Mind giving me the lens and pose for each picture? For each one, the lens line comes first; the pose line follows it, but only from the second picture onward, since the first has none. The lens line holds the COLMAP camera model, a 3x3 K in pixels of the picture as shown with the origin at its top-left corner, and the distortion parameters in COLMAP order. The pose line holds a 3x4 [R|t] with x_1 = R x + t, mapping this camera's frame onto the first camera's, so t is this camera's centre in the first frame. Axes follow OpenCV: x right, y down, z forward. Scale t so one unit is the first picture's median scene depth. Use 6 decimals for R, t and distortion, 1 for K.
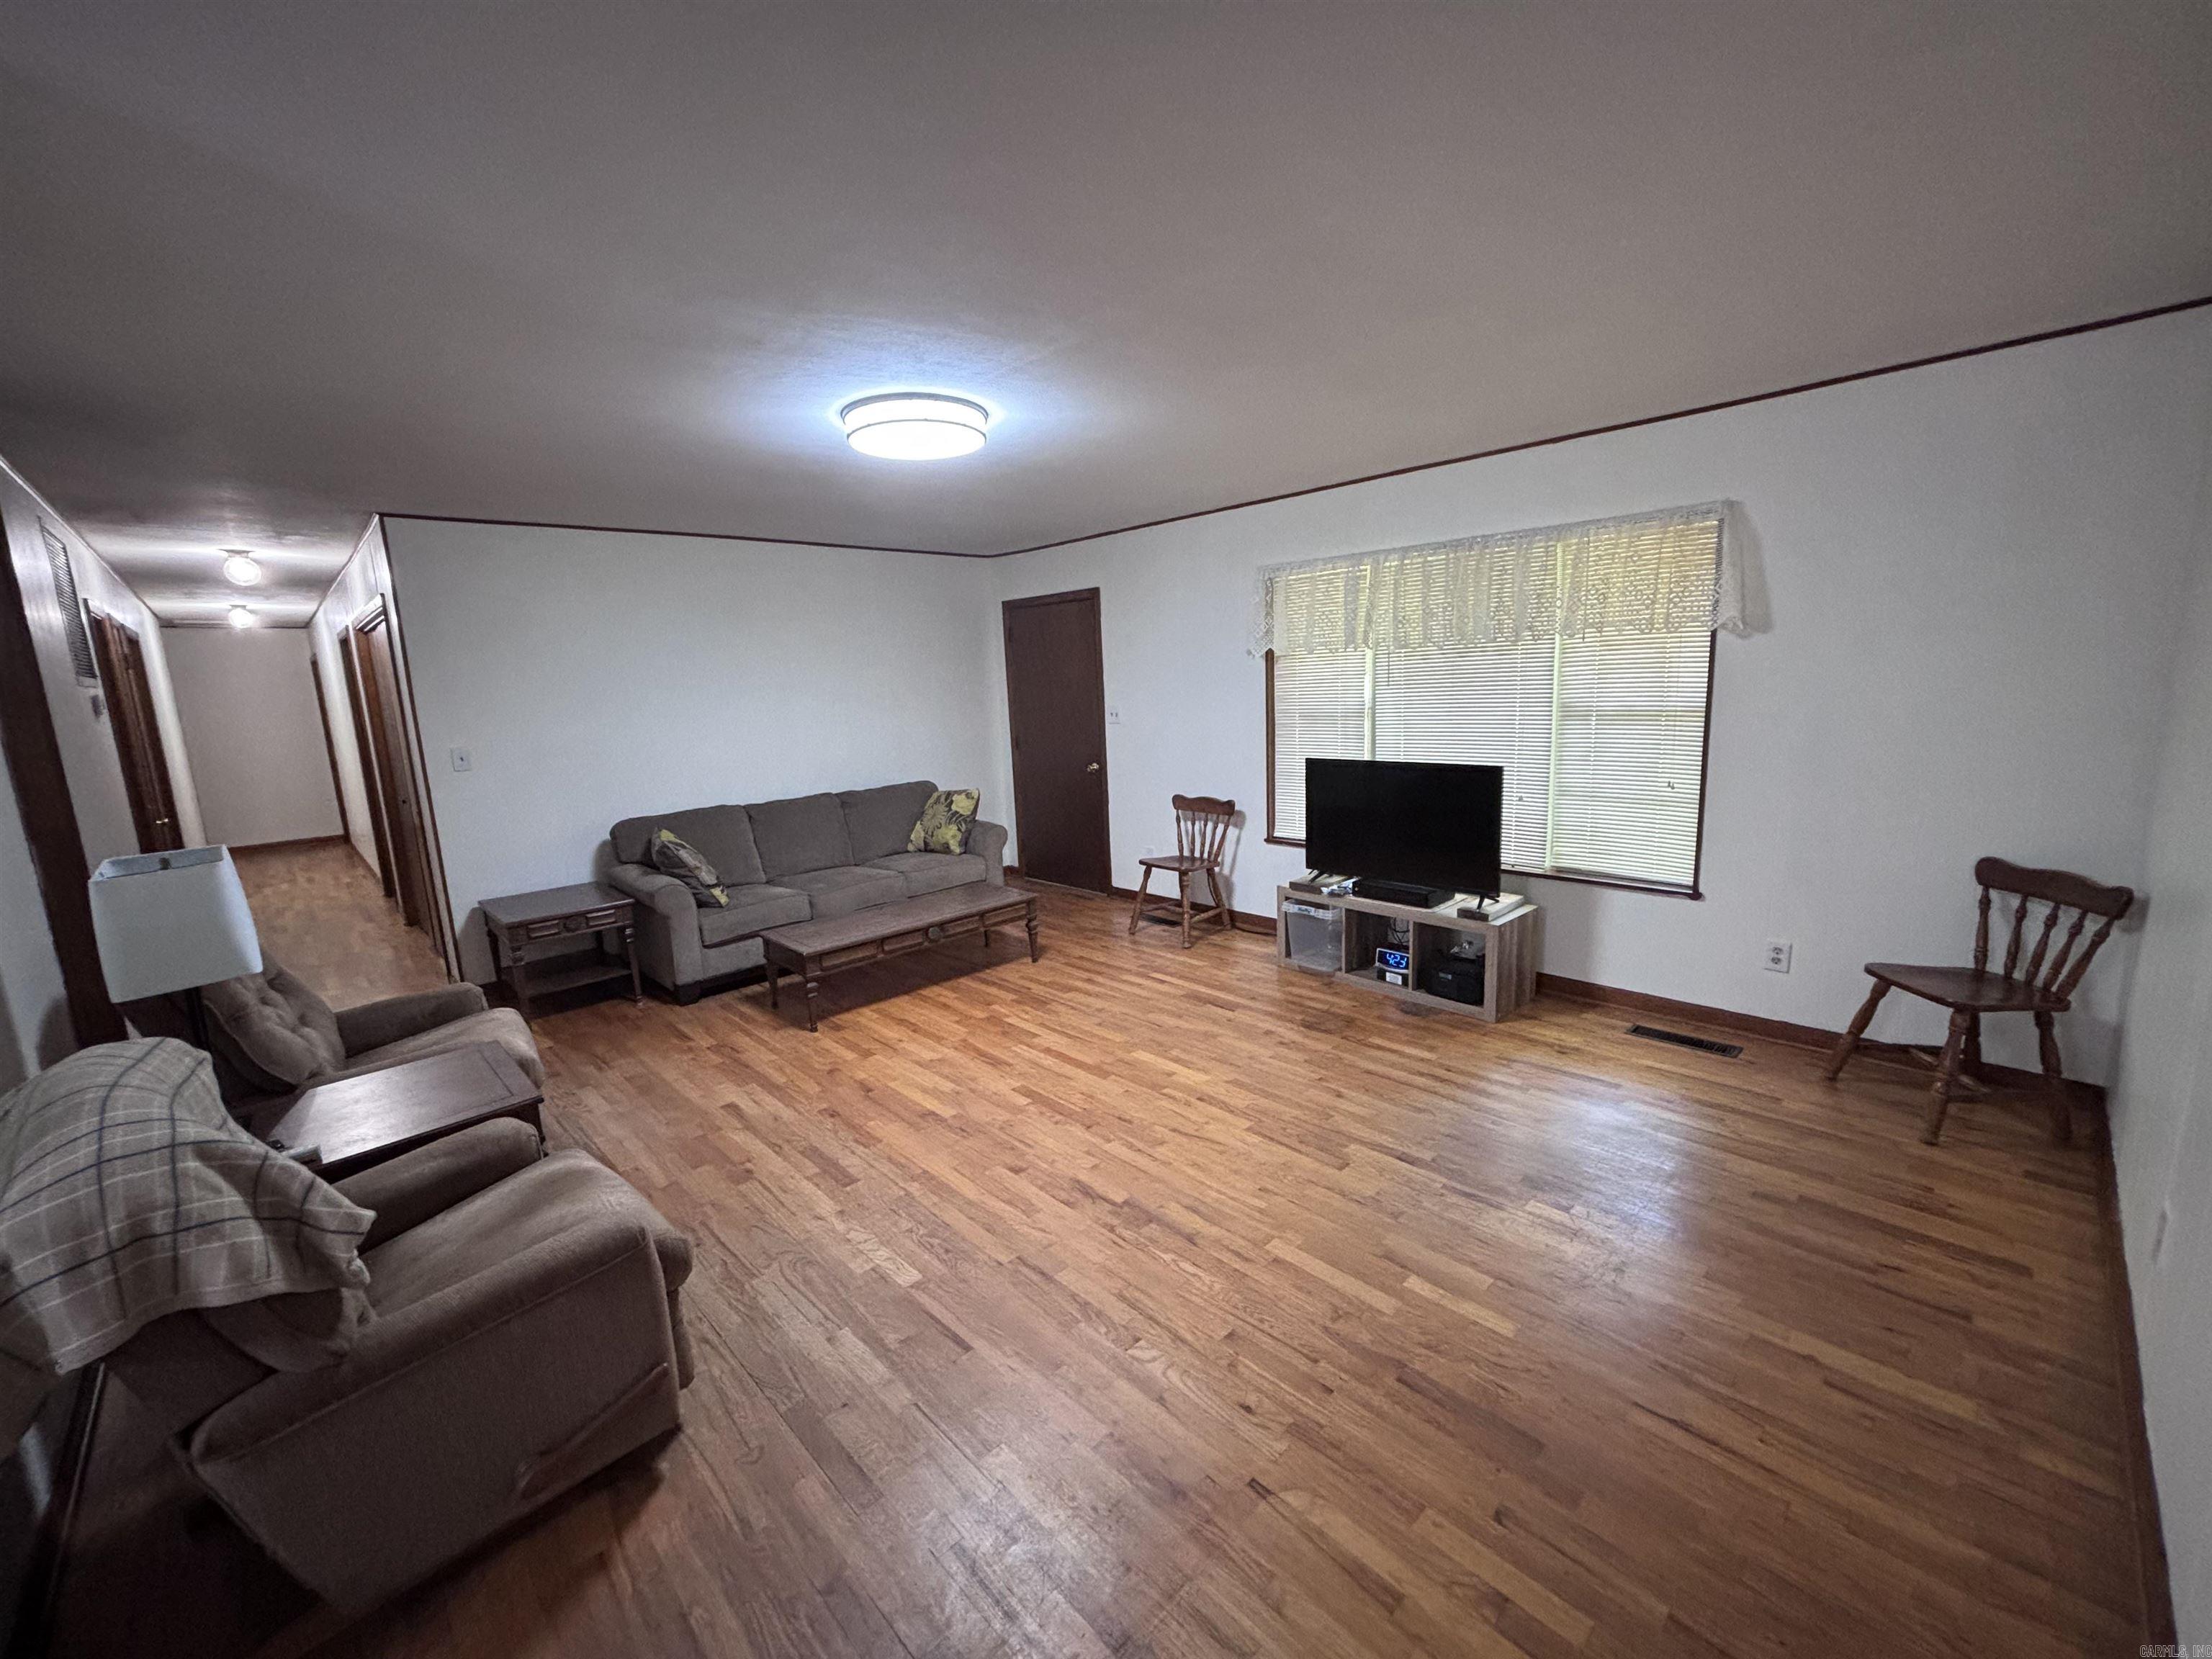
lens RADIAL K [[890.5, 0, 1106.0], [0, 890.5, 829.5], [0, 0, 1]] dist [-0.001632, -0.000122]
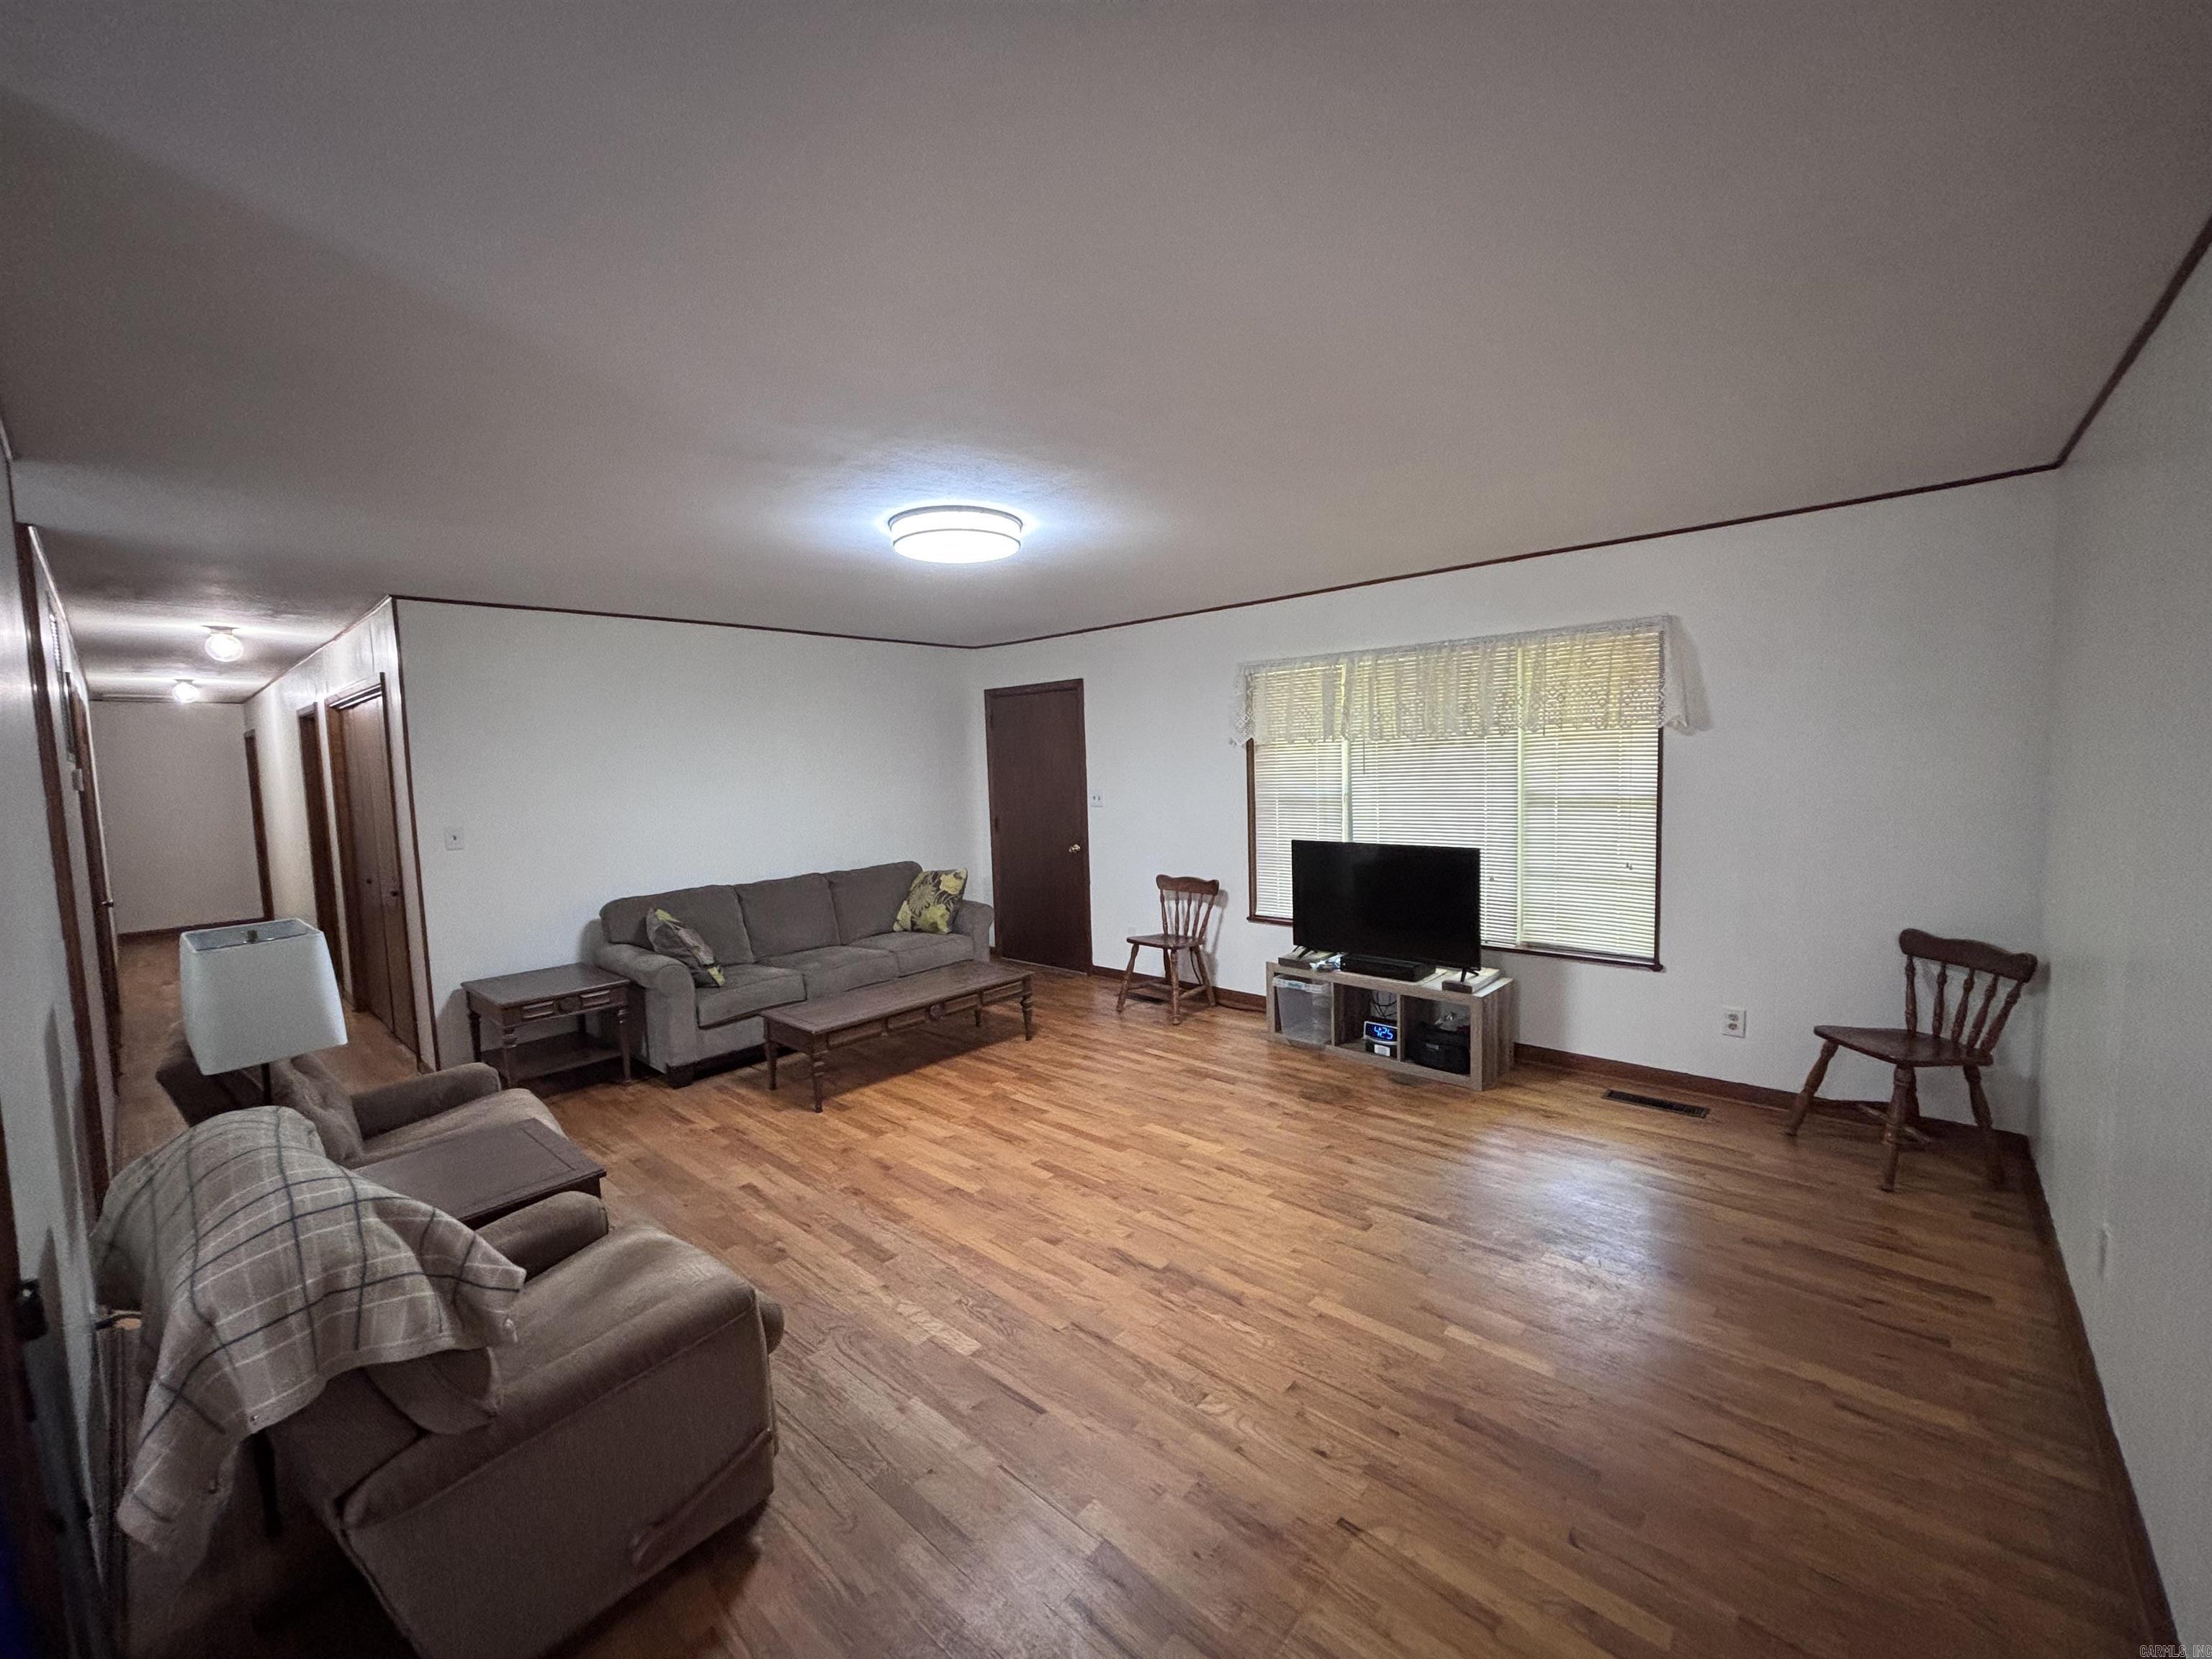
lens RADIAL K [[890.5, 0, 1106.0], [0, 890.5, 829.5], [0, 0, 1]] dist [-0.001632, -0.000122]
pose [[0.997201, 0.005309, 0.074579, -0.111870], [0.001804, 0.995476, -0.094993, 0.010409], [-0.074746, 0.094861, 0.992680, -0.058073]]
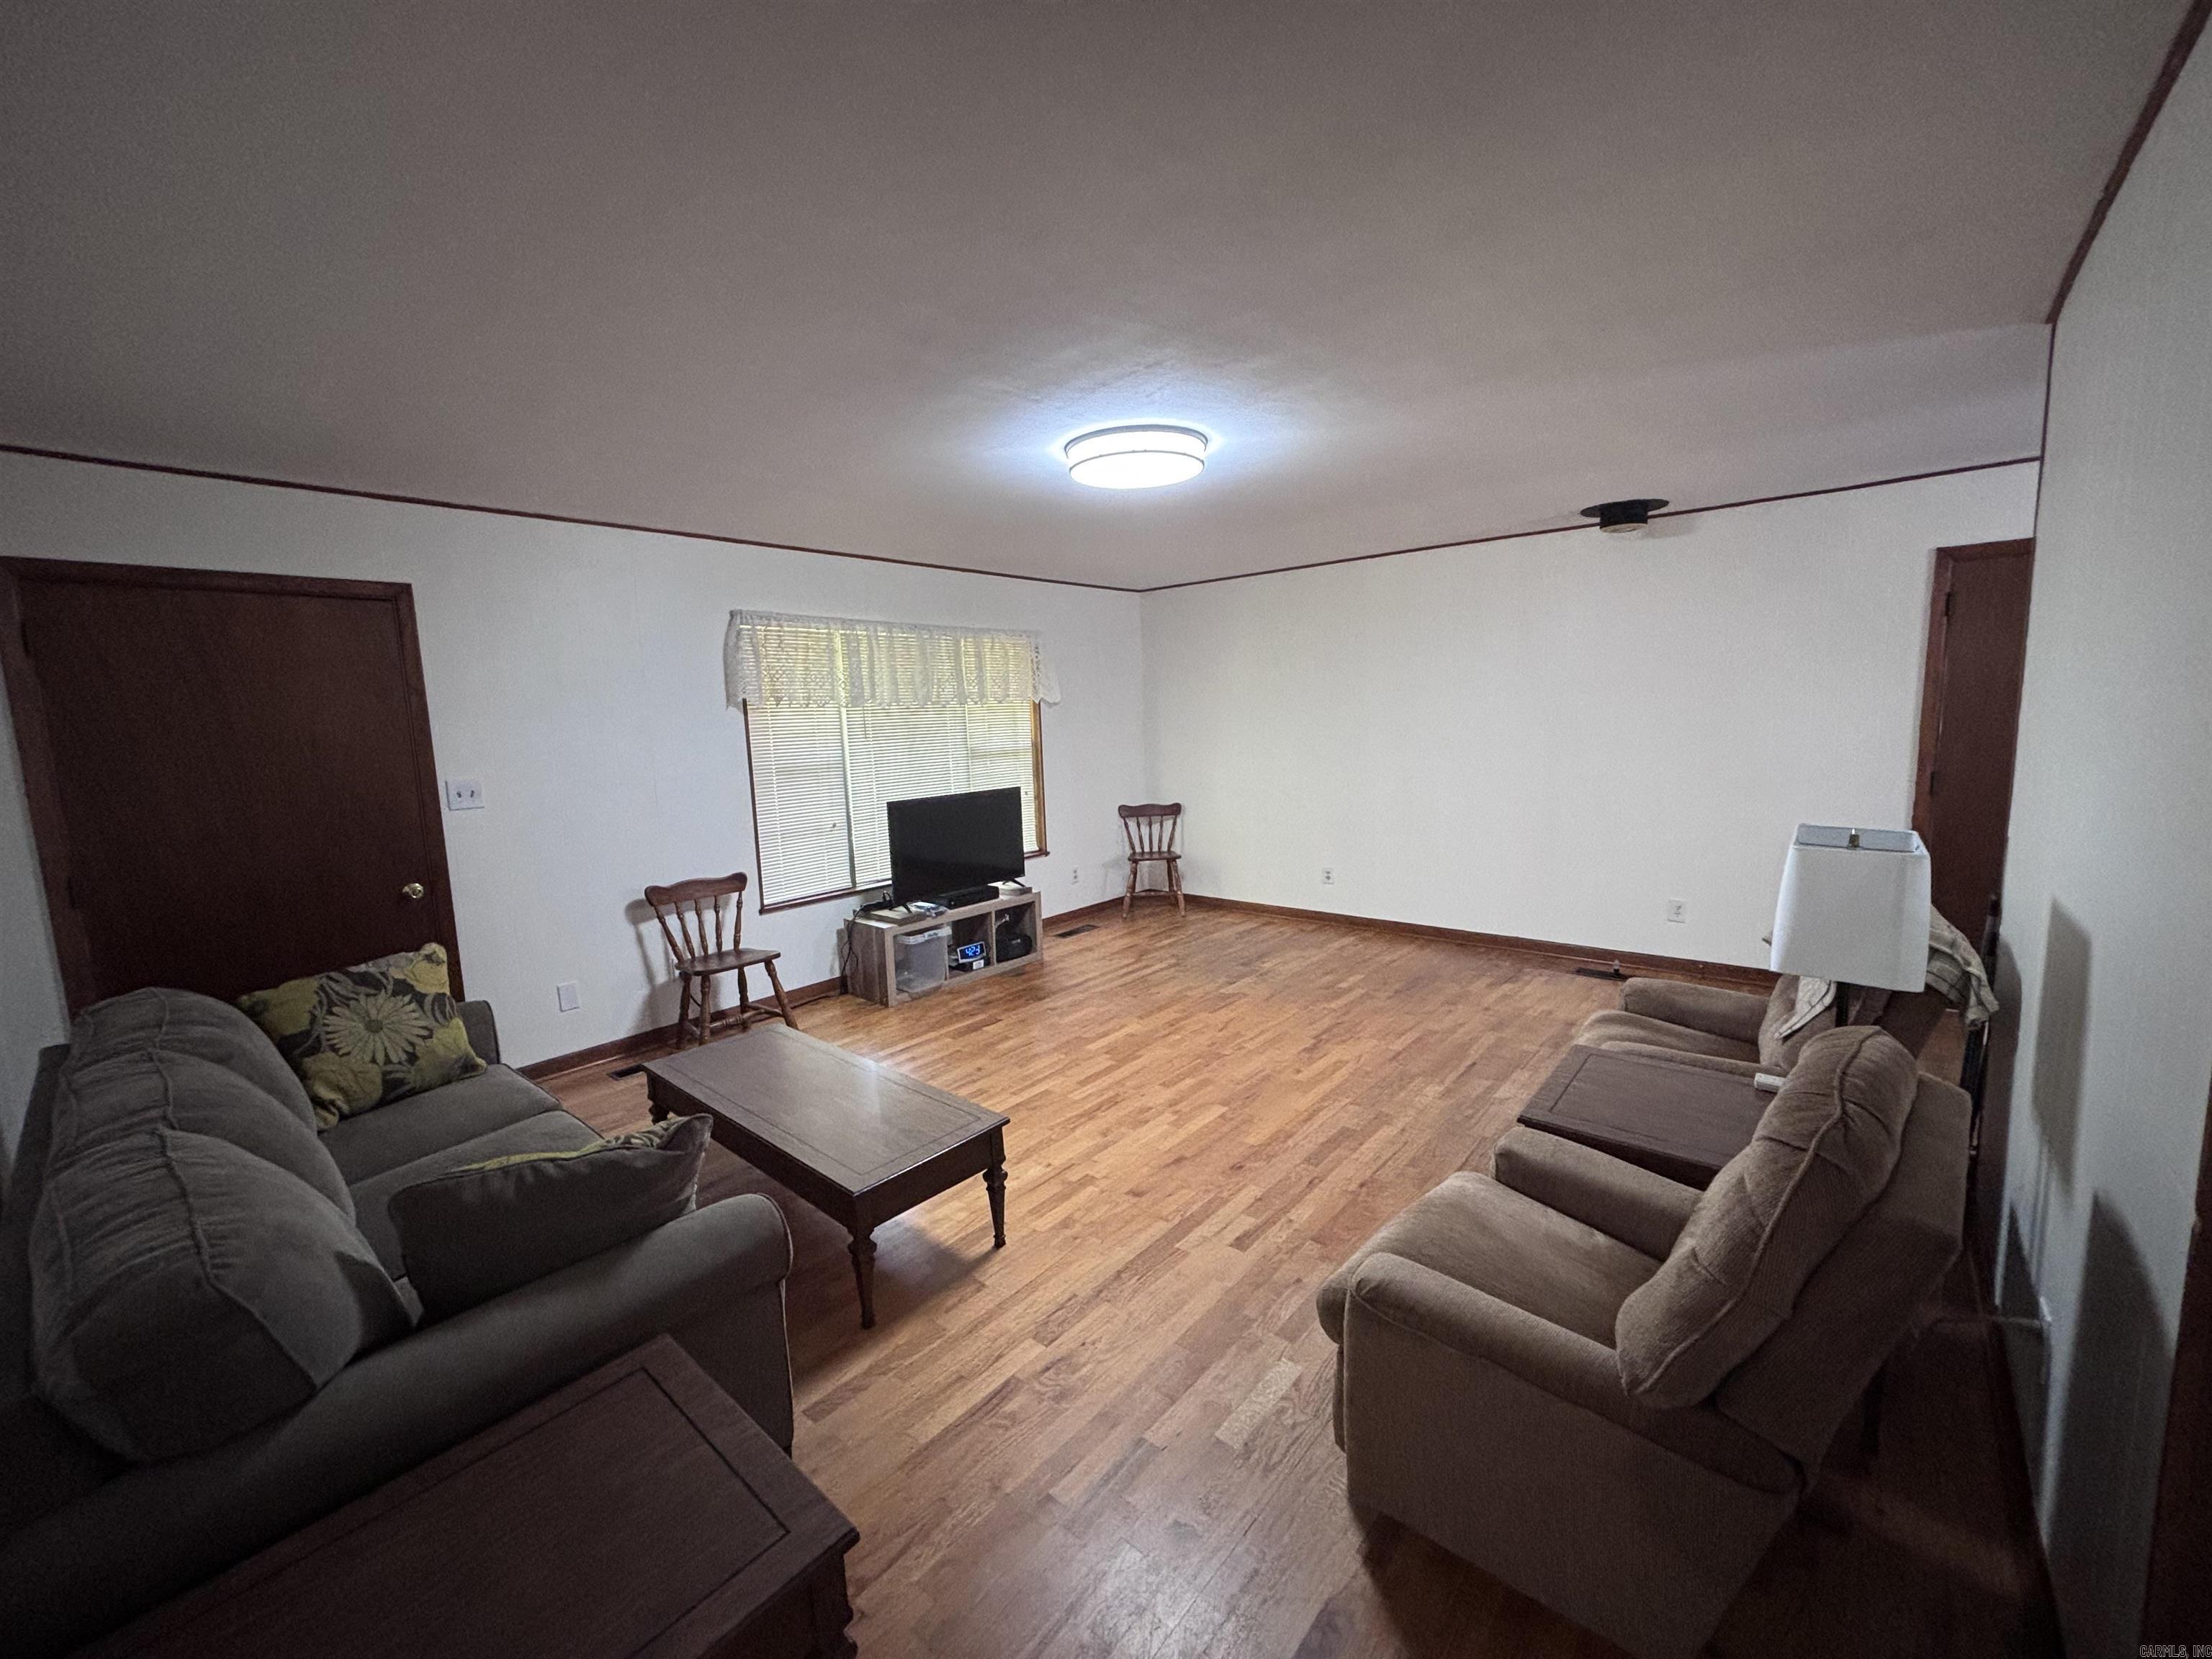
lens RADIAL K [[877.0, 0, 1105.2], [0, 877.0, 838.6], [0, 0, 1]] dist [0.013419, -0.000020]
pose [[-0.094004, -0.100861, 0.990450, -1.265458], [0.206732, 0.971192, 0.118521, -0.161894], [-0.973871, 0.215899, -0.070445, 1.222653]]
